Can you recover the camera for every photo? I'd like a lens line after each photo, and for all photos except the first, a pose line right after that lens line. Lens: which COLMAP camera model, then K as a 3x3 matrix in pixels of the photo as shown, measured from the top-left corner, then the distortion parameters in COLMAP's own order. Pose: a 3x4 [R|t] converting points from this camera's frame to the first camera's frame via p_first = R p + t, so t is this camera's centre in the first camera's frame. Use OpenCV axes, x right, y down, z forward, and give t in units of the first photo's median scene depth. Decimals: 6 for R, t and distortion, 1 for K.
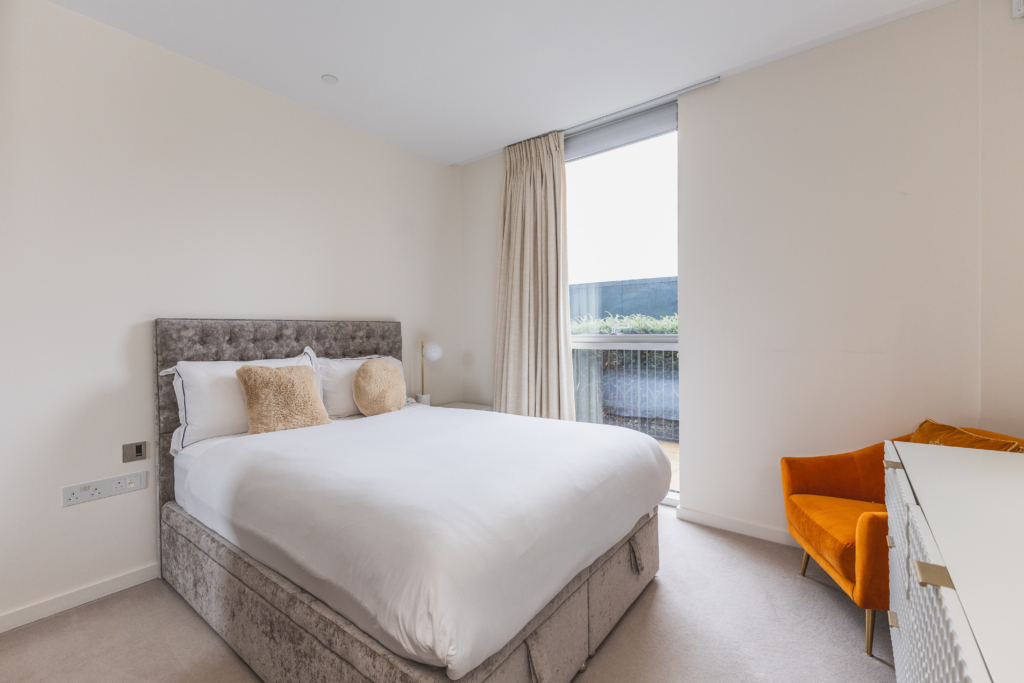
lens RADIAL K [[436.8, 0, 509.8], [0, 436.8, 335.1], [0, 0, 1]] dist [-0.000348, -0.000401]
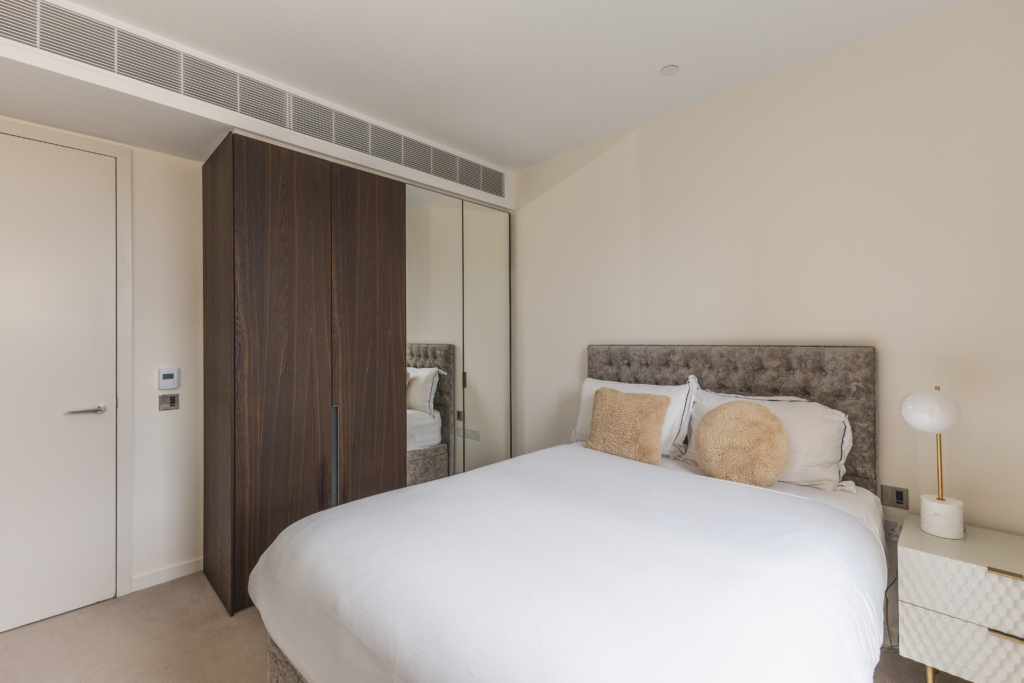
lens RADIAL K [[436.8, 0, 509.8], [0, 436.8, 335.1], [0, 0, 1]] dist [-0.000348, -0.000401]
pose [[-0.117208, 0.000194, -0.993107, 0.471618], [0.000198, 1.000000, 0.000172, -0.056903], [0.993107, -0.000177, -0.117208, 0.755046]]
